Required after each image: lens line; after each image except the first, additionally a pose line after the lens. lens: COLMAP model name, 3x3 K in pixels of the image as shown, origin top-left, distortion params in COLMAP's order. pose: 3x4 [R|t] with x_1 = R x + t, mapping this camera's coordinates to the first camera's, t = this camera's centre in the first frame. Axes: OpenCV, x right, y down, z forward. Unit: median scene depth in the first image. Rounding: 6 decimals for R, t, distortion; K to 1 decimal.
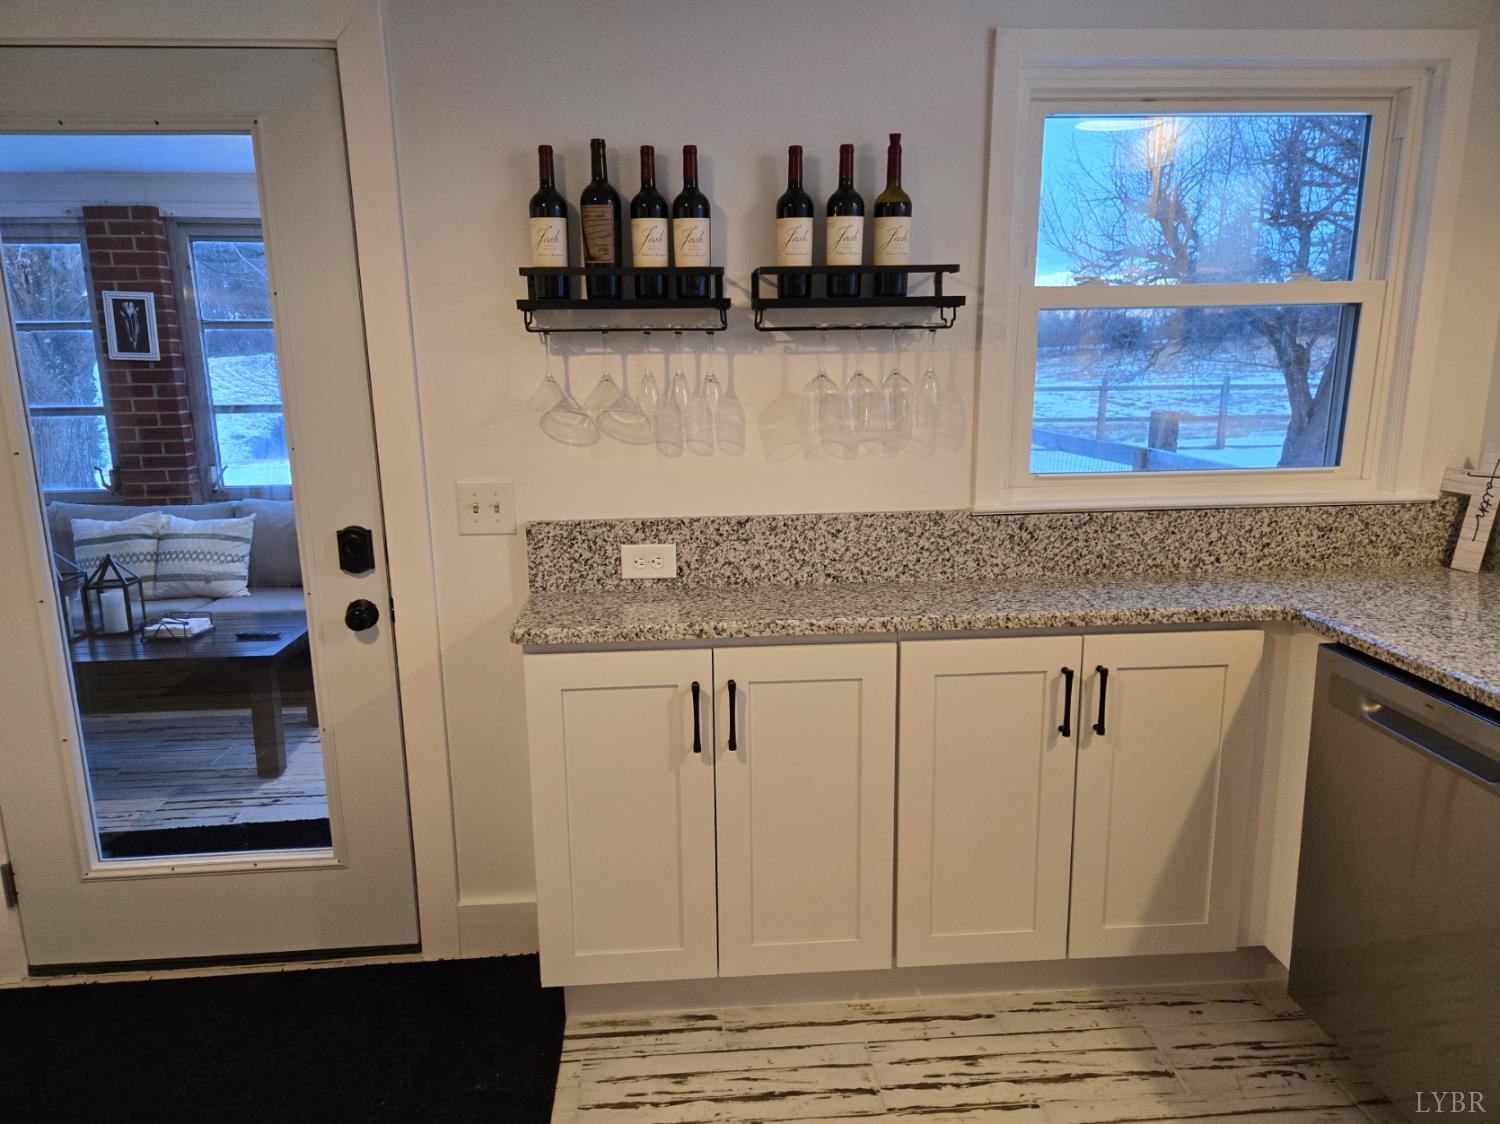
lens RADIAL K [[1022.8, 0, 747.7], [0, 1022.8, 557.7], [0, 0, 1]] dist [0.045498, -0.038912]
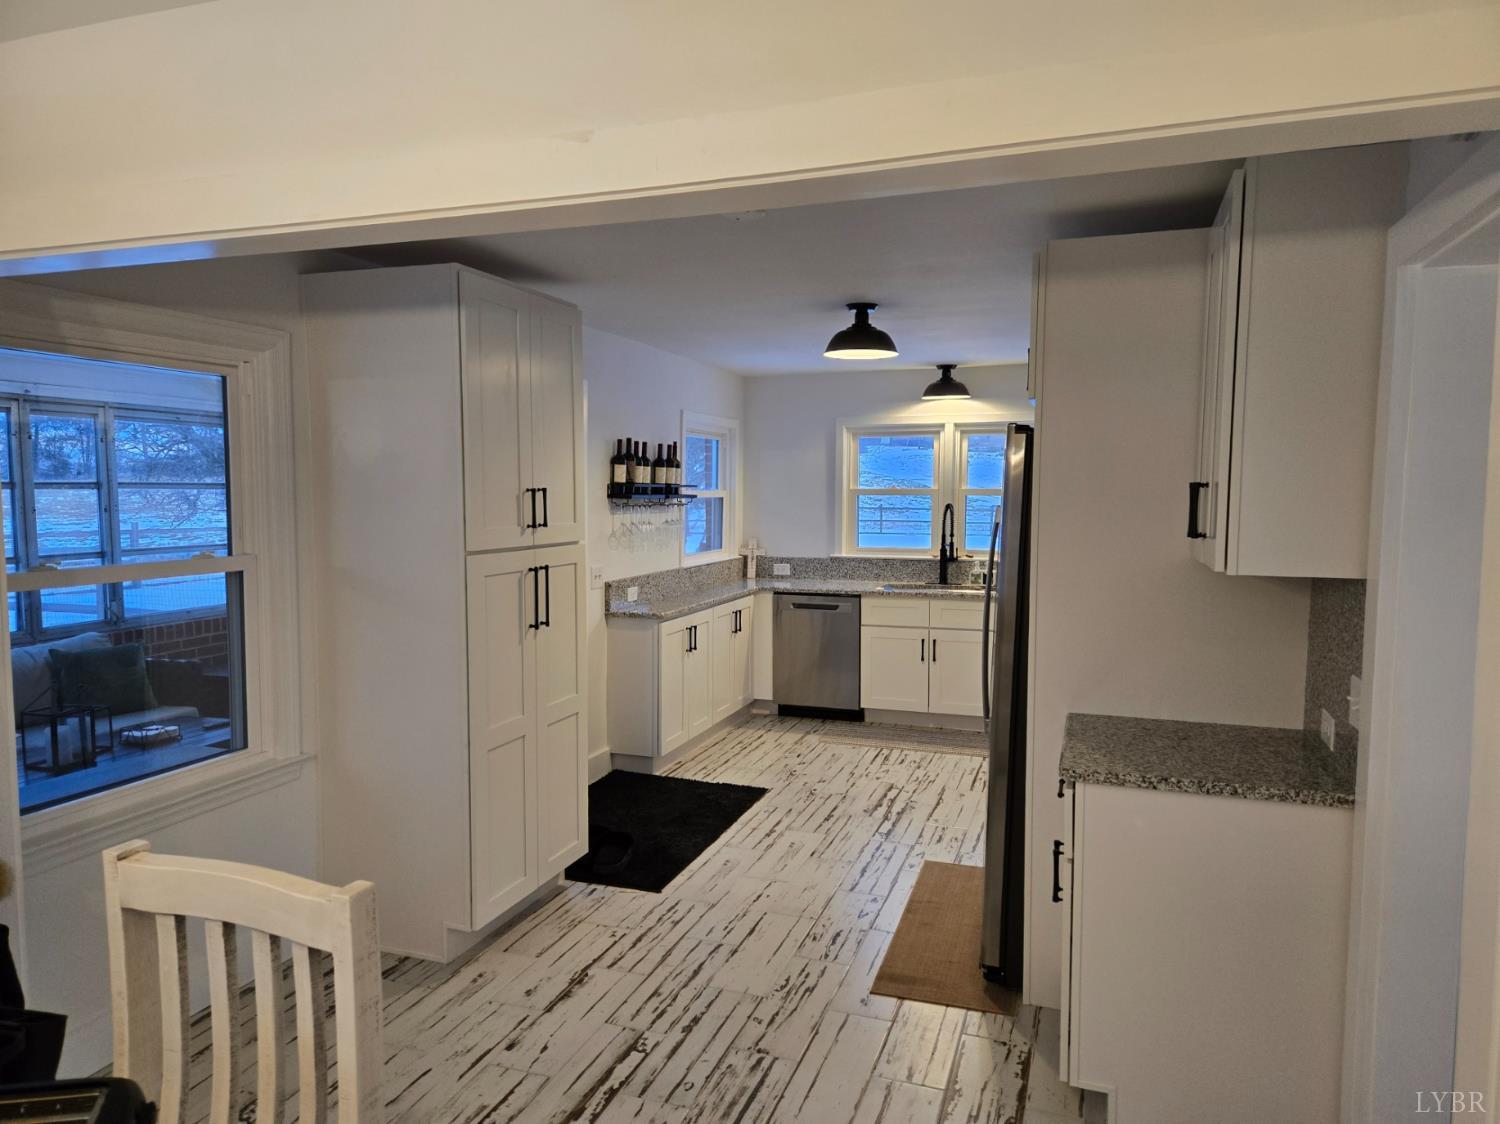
lens RADIAL K [[1022.8, 0, 748.4], [0, 1022.8, 565.3], [0, 0, 1]] dist [0.045498, -0.038912]
pose [[0.390051, -0.053870, 0.919216, -2.455135], [0.187279, 0.982062, -0.021915, 0.045598], [-0.901547, 0.180698, 0.393143, -0.286606]]
